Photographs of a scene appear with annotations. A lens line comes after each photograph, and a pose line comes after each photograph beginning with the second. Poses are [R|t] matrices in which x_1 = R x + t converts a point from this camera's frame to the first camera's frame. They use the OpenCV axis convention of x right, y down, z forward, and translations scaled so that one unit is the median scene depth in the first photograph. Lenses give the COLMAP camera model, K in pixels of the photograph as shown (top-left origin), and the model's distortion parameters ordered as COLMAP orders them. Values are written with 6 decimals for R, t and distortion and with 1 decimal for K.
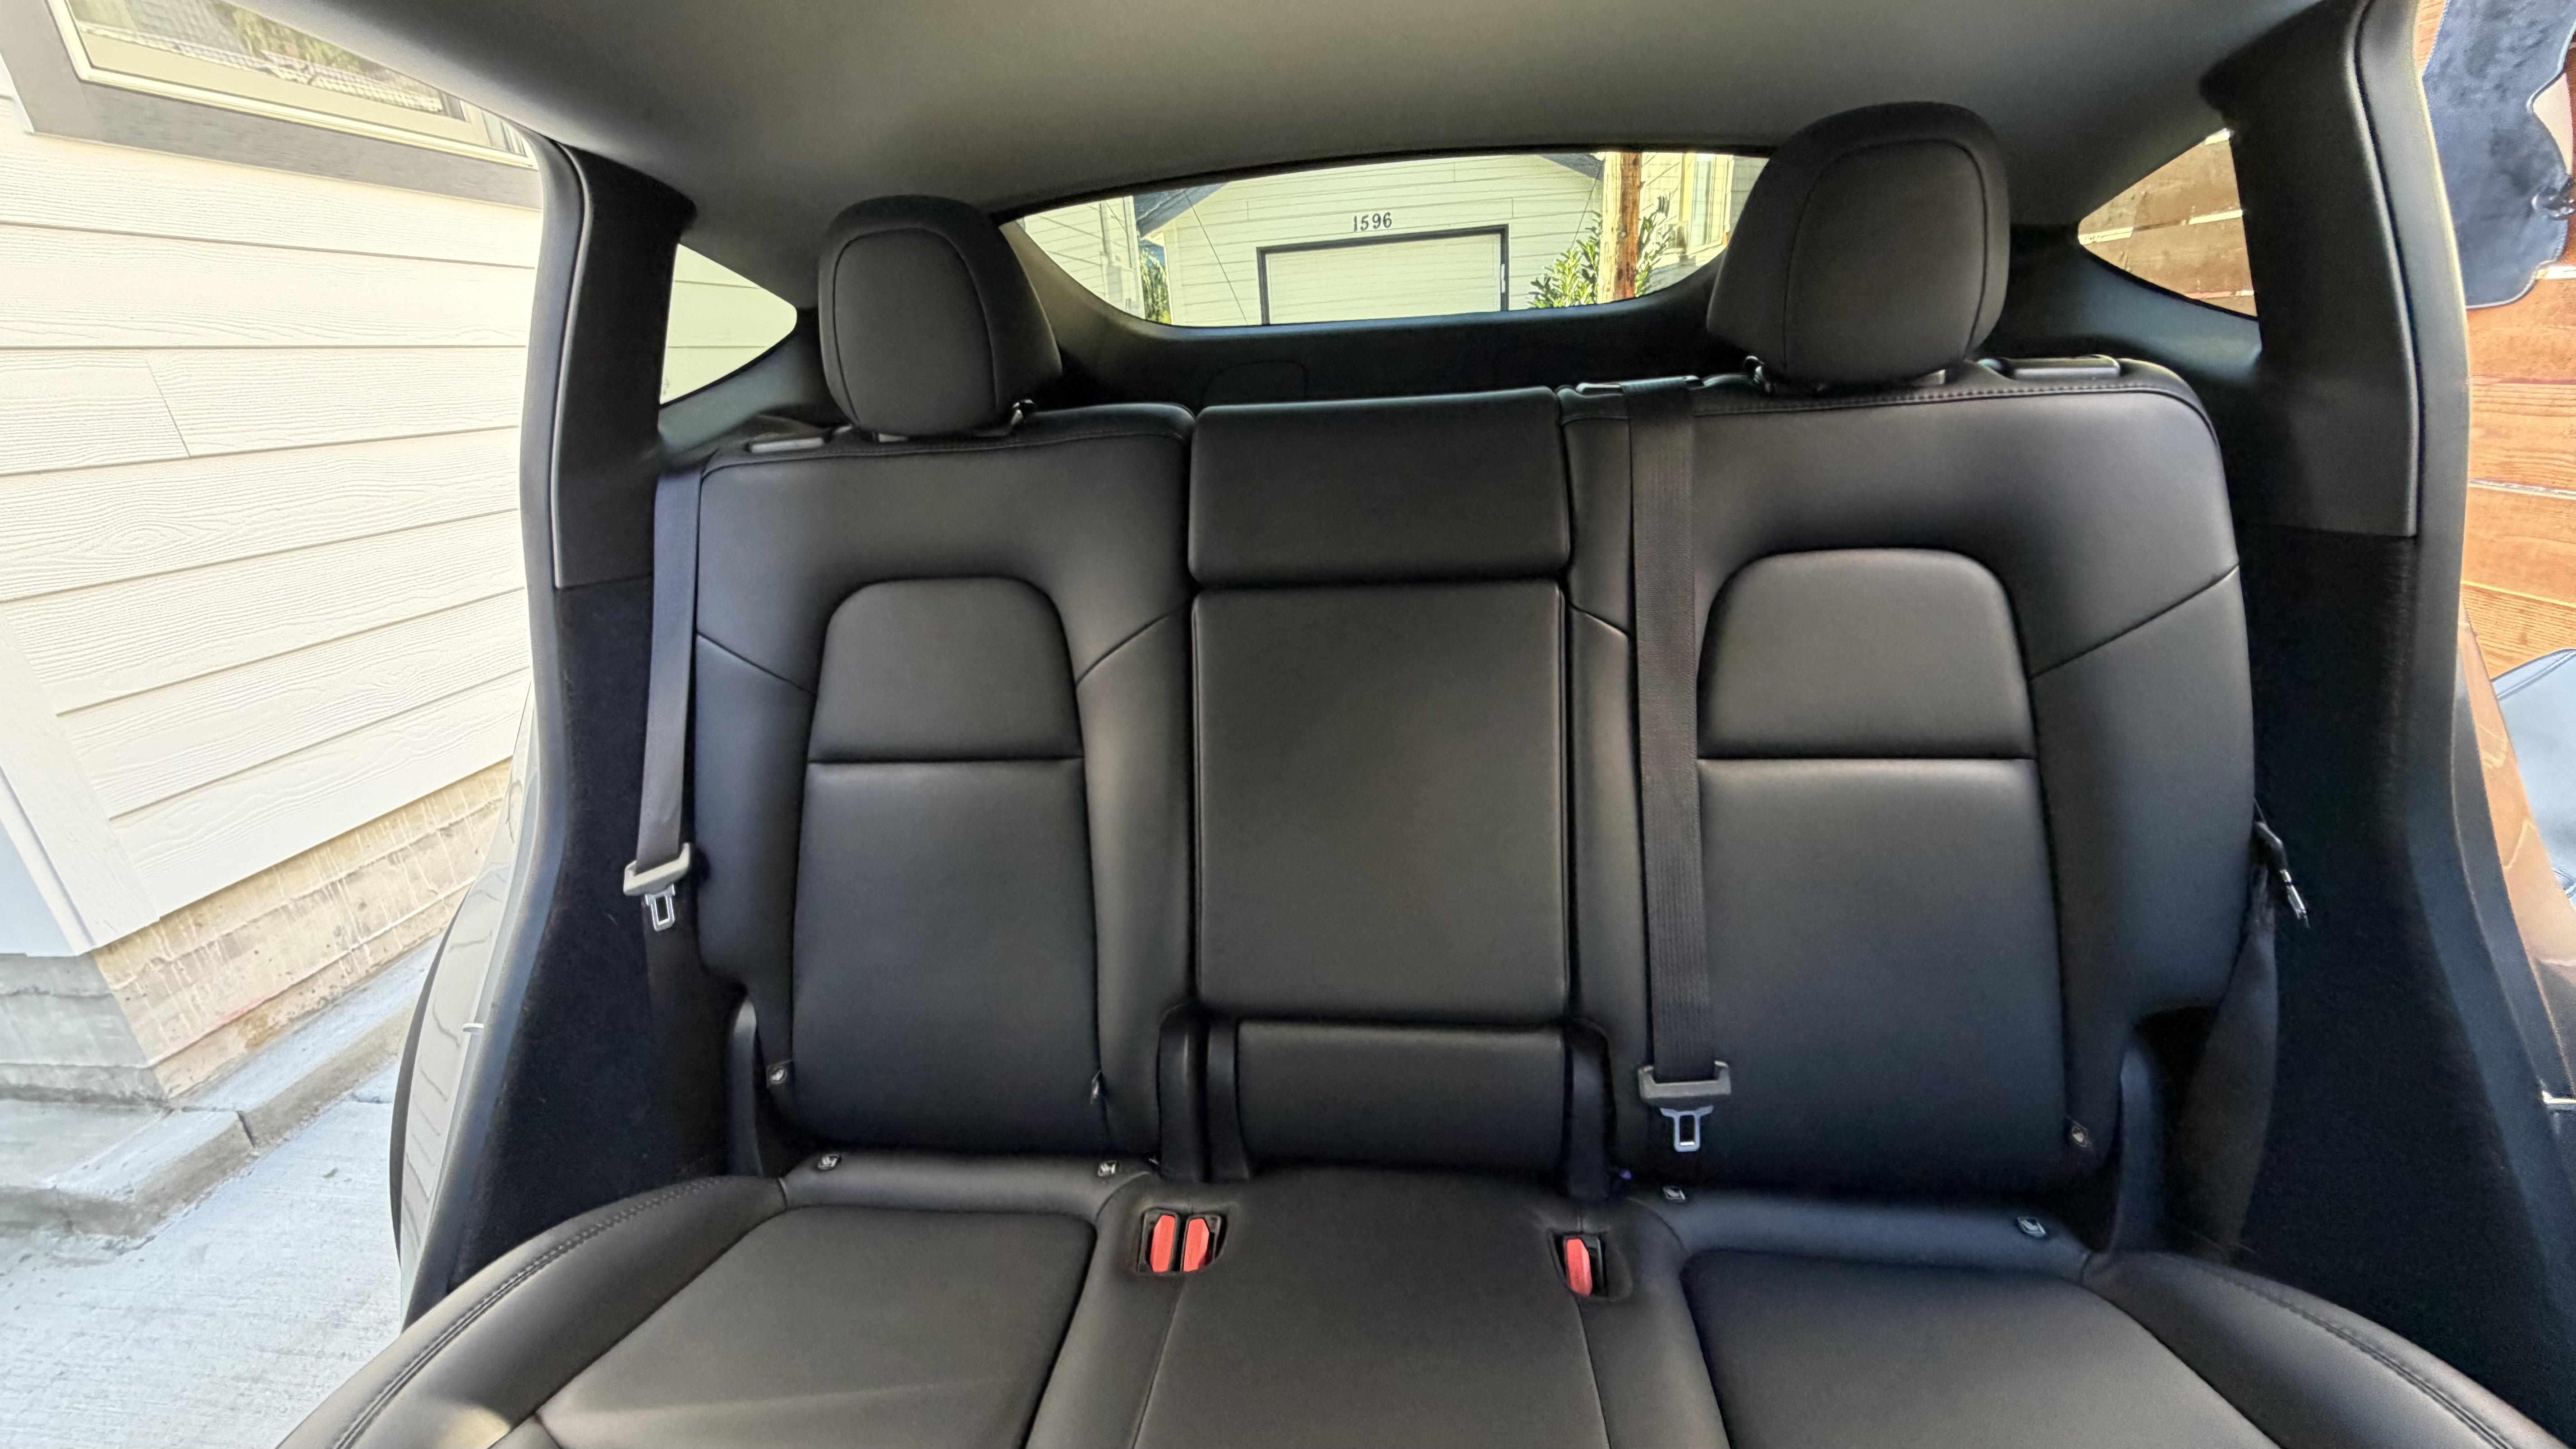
lens RADIAL K [[1021.6, 0, 1284.5], [0, 1021.6, 728.9], [0, 0, 1]] dist [-0.001075, 0.000836]
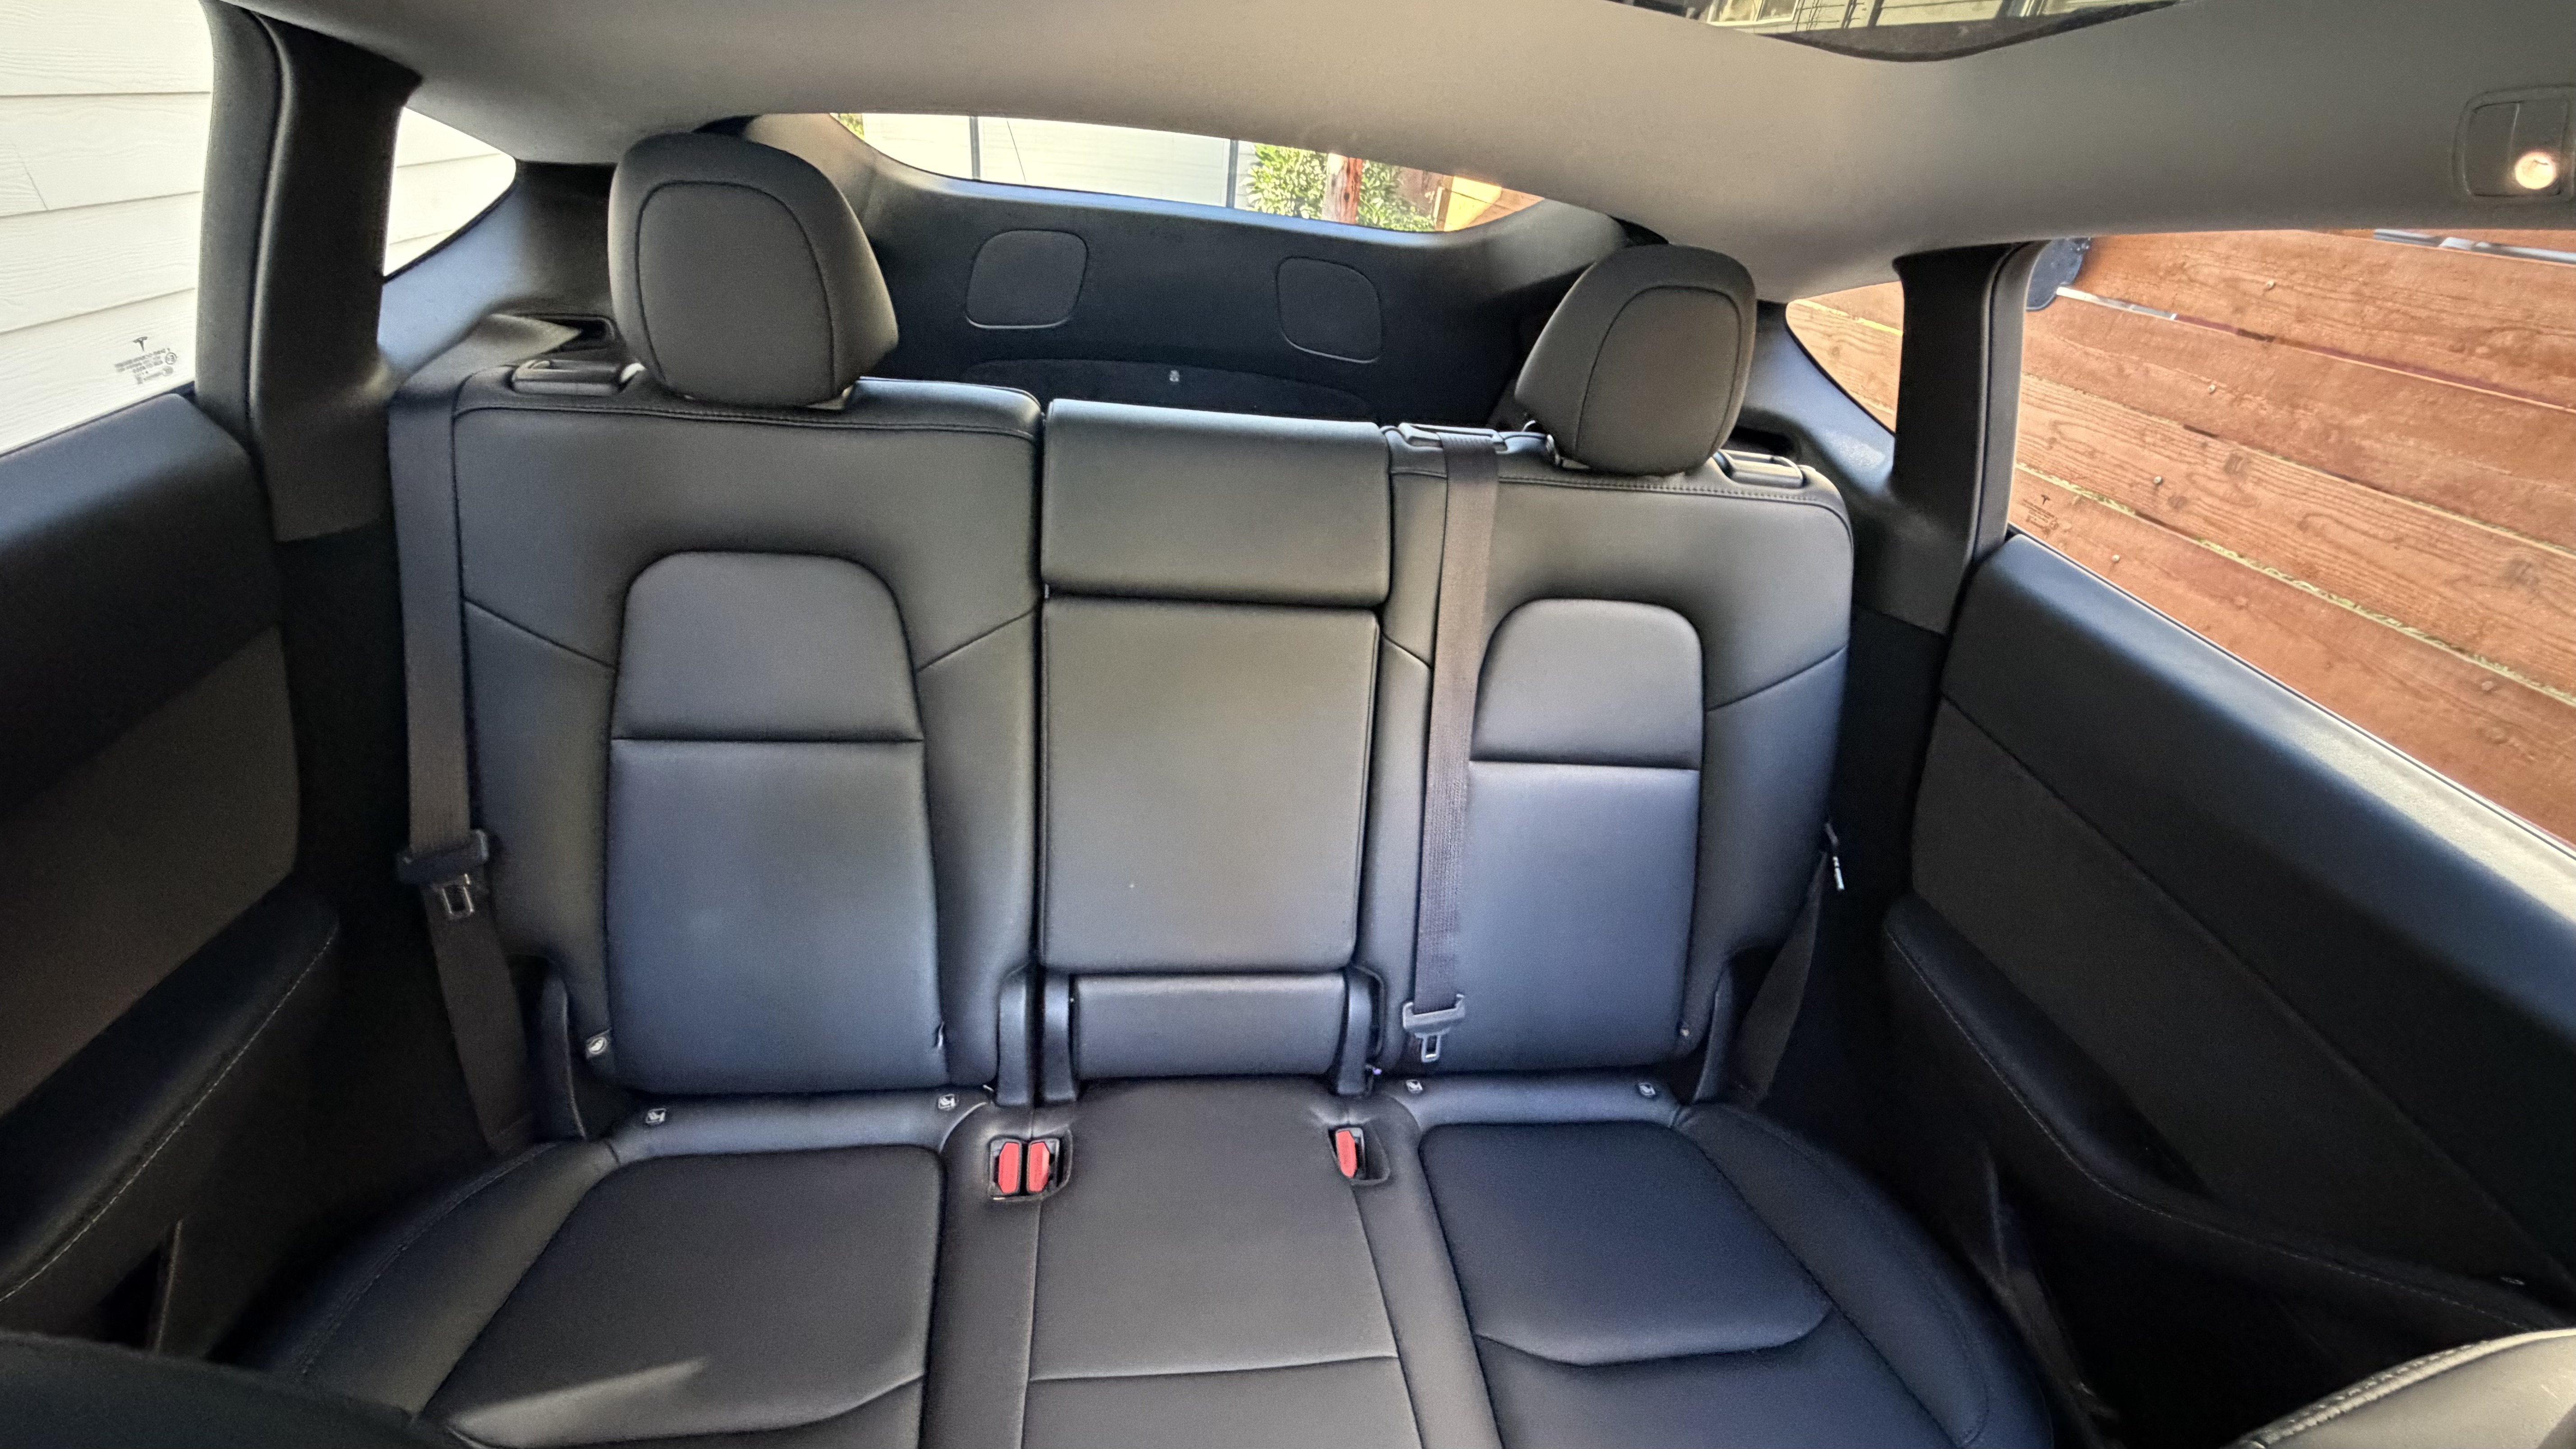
lens RADIAL K [[1021.6, 0, 1284.5], [0, 1021.6, 728.9], [0, 0, 1]] dist [-0.001075, 0.000836]
pose [[0.955154, 0.013645, 0.295796, -0.169279], [-0.074520, 0.977864, 0.195522, -0.235011], [-0.286580, -0.208797, 0.935027, -0.074779]]
